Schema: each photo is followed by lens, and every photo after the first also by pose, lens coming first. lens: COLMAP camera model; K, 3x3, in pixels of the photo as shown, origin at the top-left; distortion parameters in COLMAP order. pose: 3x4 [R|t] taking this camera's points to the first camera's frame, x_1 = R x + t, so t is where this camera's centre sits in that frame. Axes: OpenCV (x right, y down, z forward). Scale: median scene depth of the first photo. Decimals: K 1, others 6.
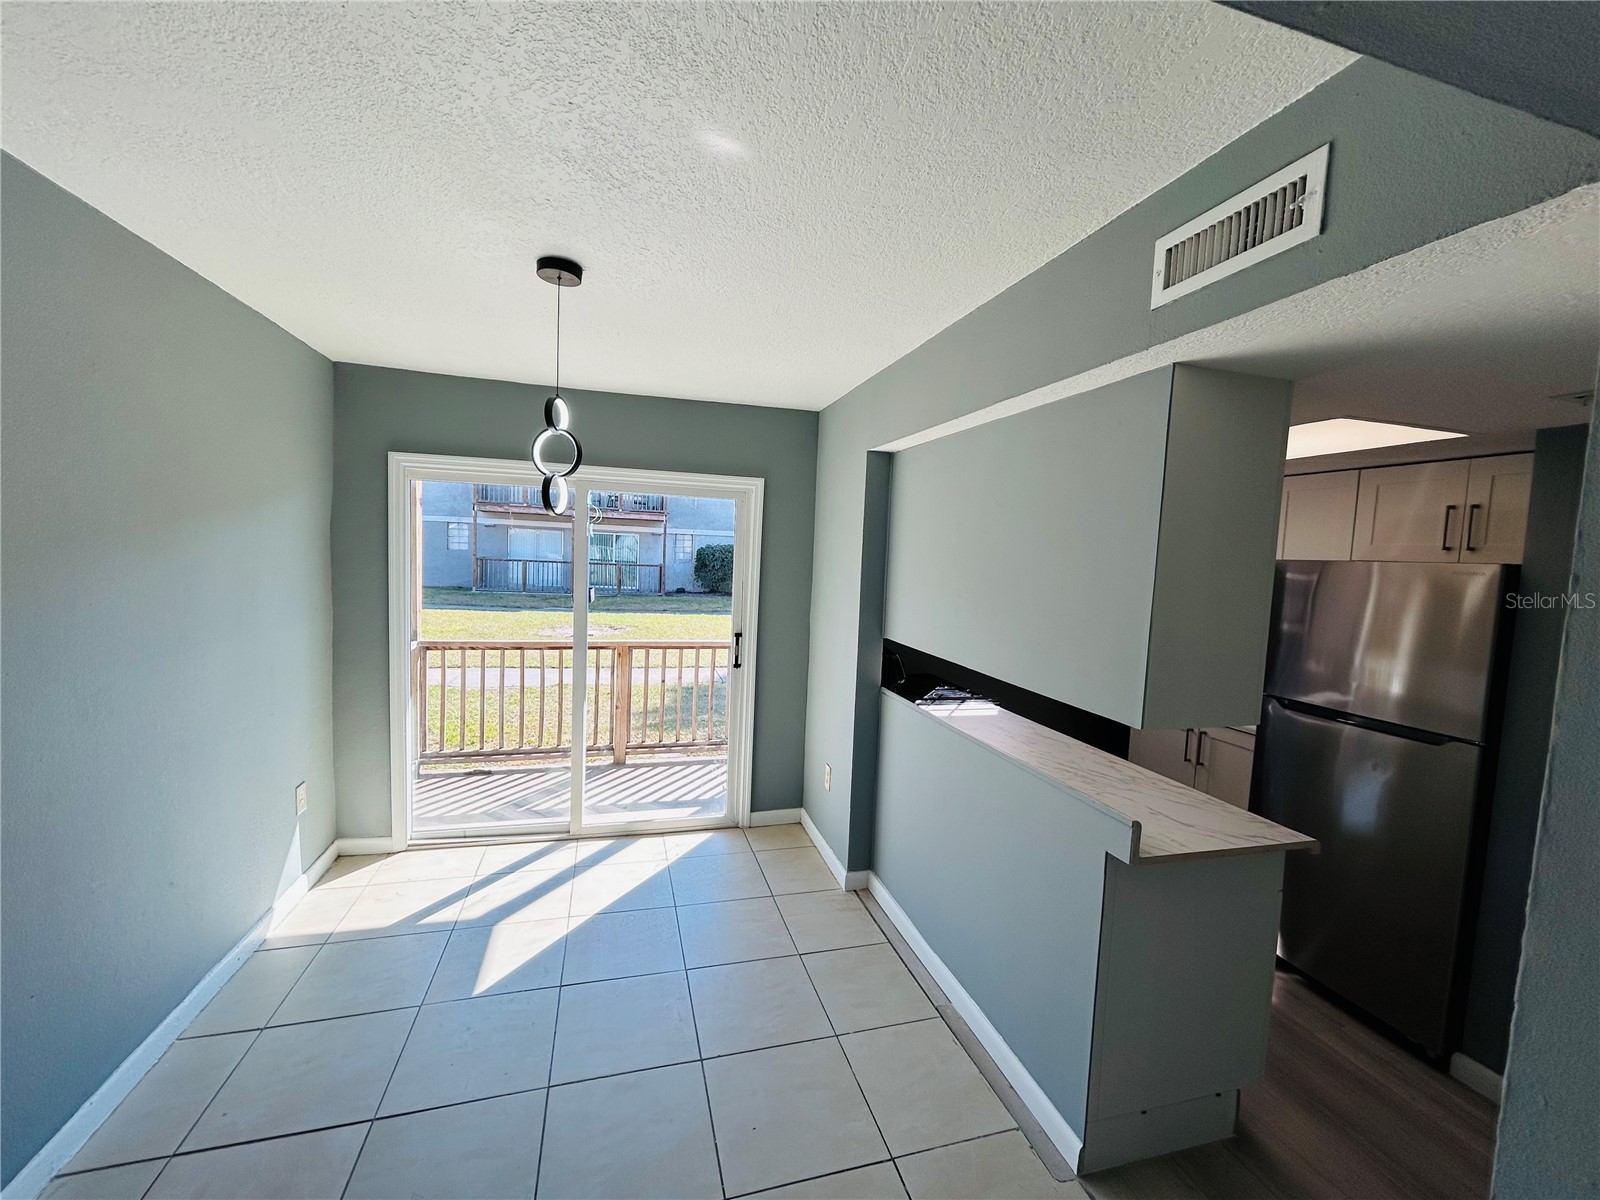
lens RADIAL K [[645.1, 0, 799.0], [0, 645.1, 599.1], [0, 0, 1]] dist [-0.000816, -0.000087]
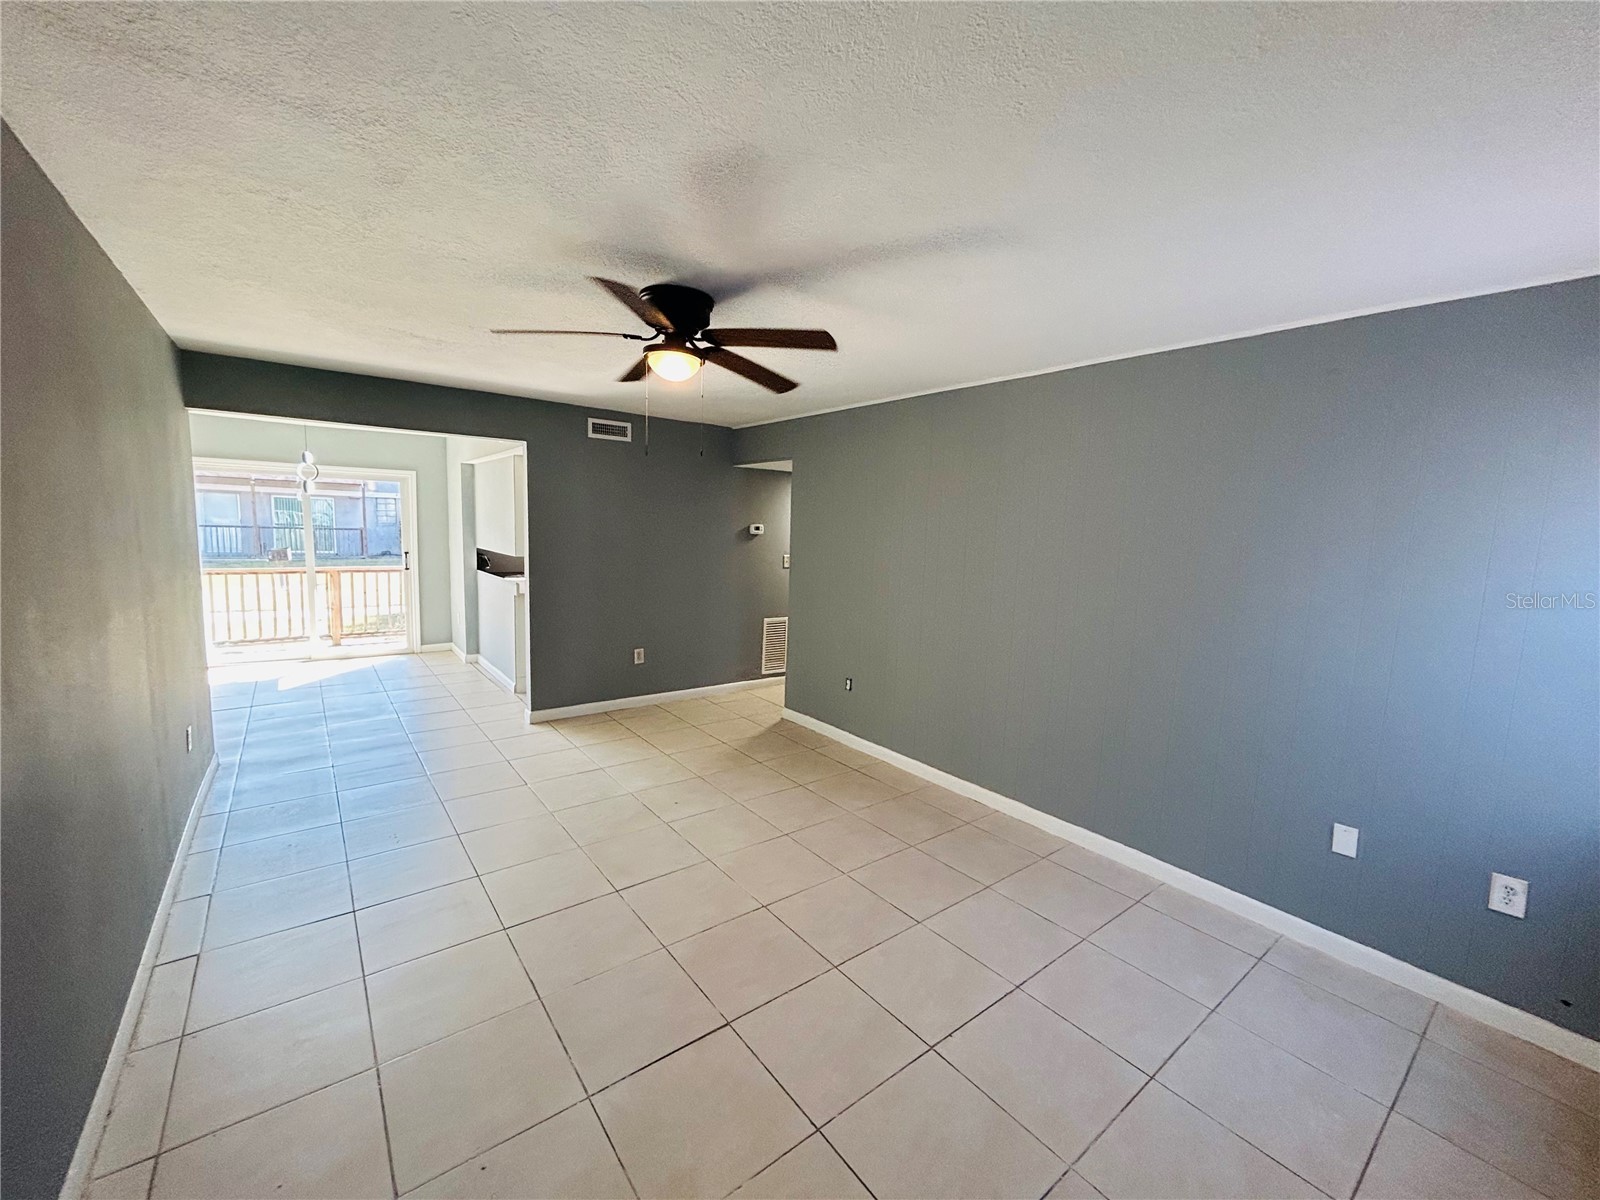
lens RADIAL K [[645.1, 0, 797.7], [0, 645.1, 599.2], [0, 0, 1]] dist [-0.000816, -0.000087]
pose [[0.928806, -0.052656, 0.366806, 0.266682], [0.032553, 0.997620, 0.060781, 0.109555], [-0.369133, -0.044513, 0.928310, -1.181488]]
